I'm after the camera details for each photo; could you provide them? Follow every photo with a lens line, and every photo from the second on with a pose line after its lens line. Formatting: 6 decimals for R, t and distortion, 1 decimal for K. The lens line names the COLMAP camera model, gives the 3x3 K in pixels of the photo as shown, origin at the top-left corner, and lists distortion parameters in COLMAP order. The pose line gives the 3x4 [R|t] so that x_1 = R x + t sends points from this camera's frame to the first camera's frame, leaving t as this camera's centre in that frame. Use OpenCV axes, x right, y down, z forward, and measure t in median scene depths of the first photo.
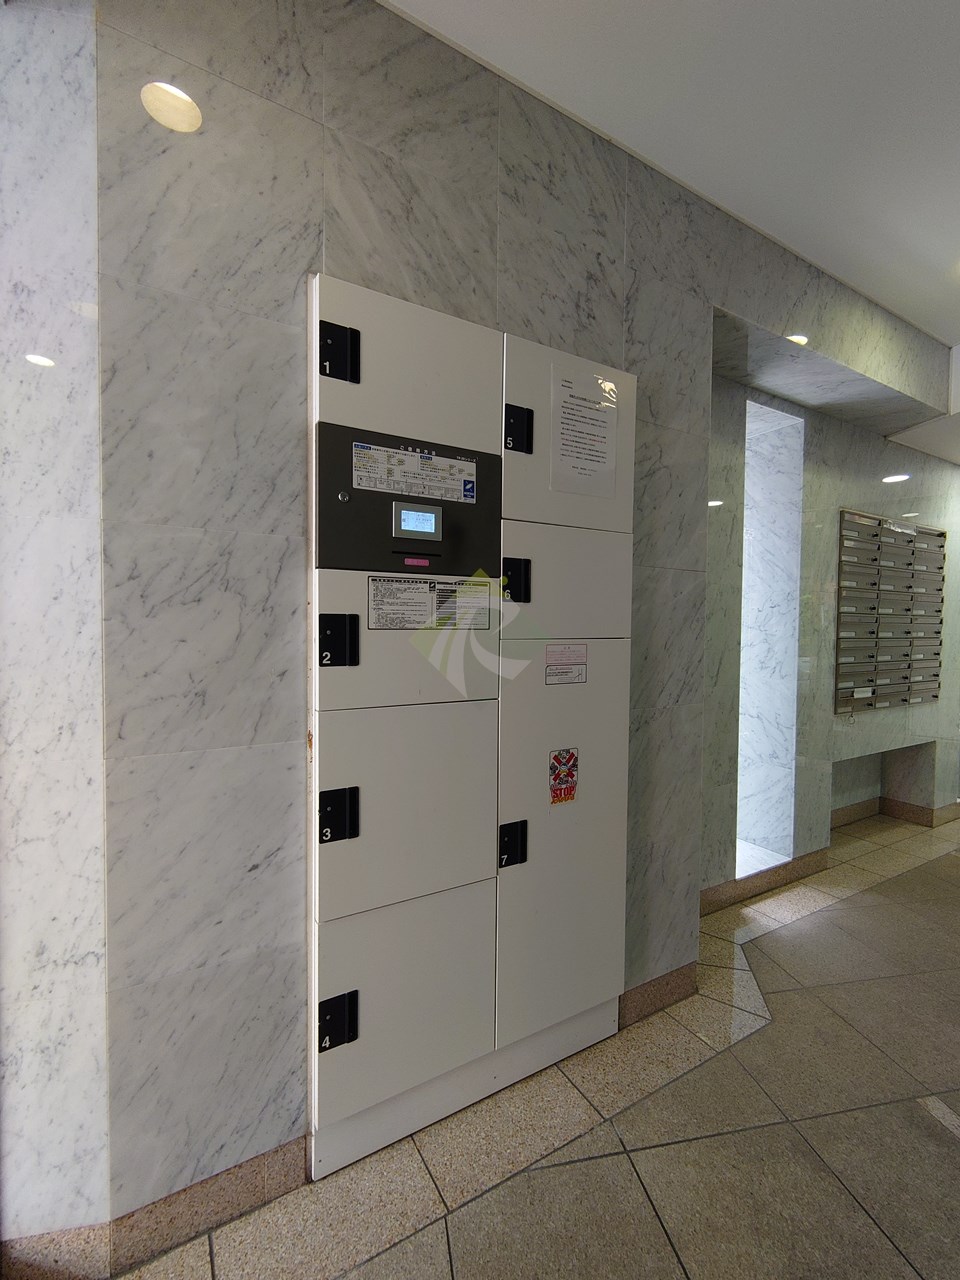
lens RADIAL K [[555.6, 0, 475.5], [0, 555.6, 631.2], [0, 0, 1]] dist [0.007868, -0.000215]
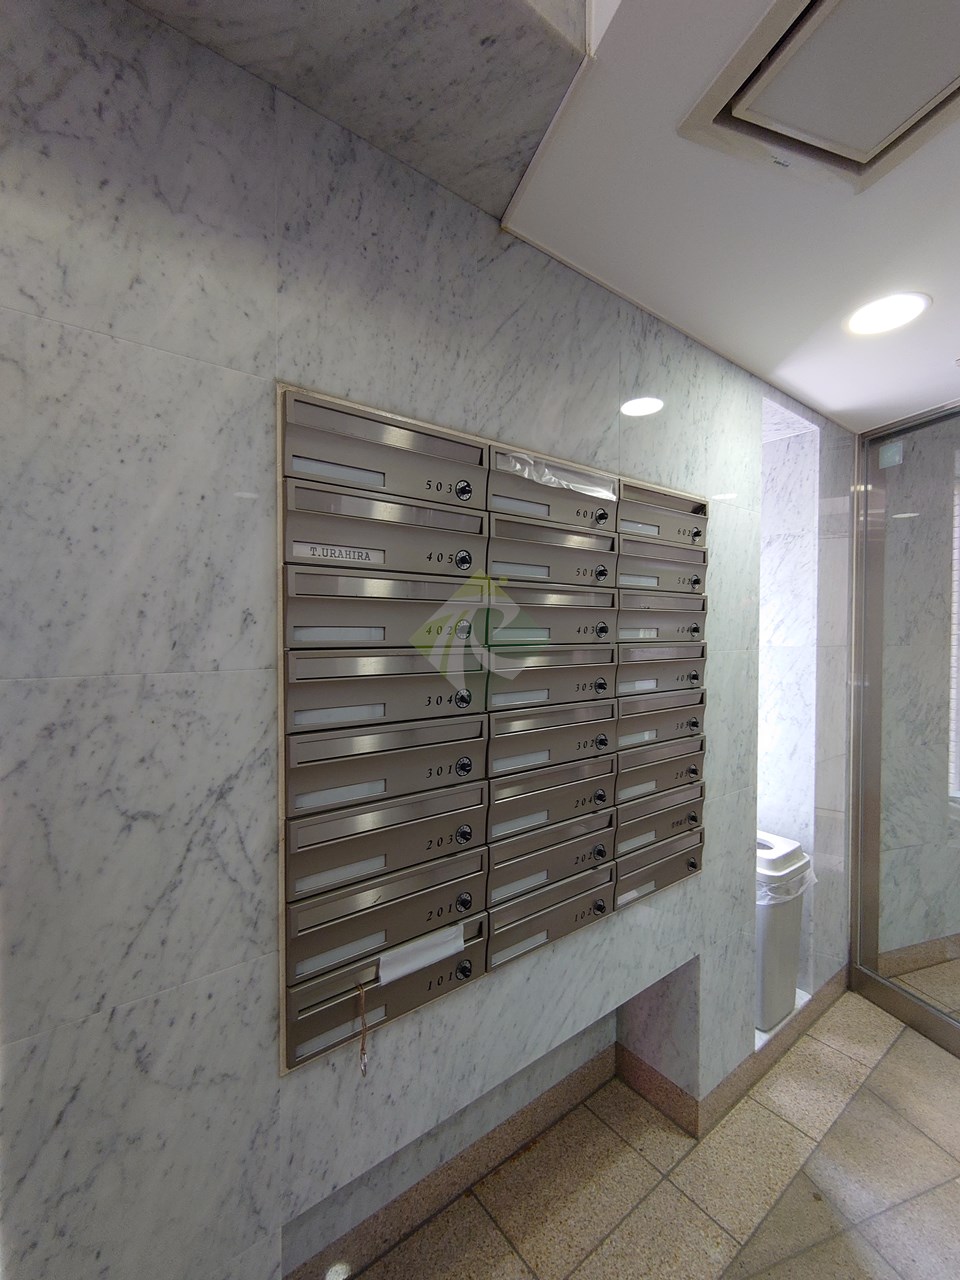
lens RADIAL K [[555.6, 0, 484.1], [0, 555.6, 643.3], [0, 0, 1]] dist [0.007868, -0.000215]
pose [[0.990350, -0.014707, 0.137805, 0.624951], [0.014510, 0.999892, 0.002437, -0.070040], [-0.137826, -0.000414, 0.990456, 0.602530]]
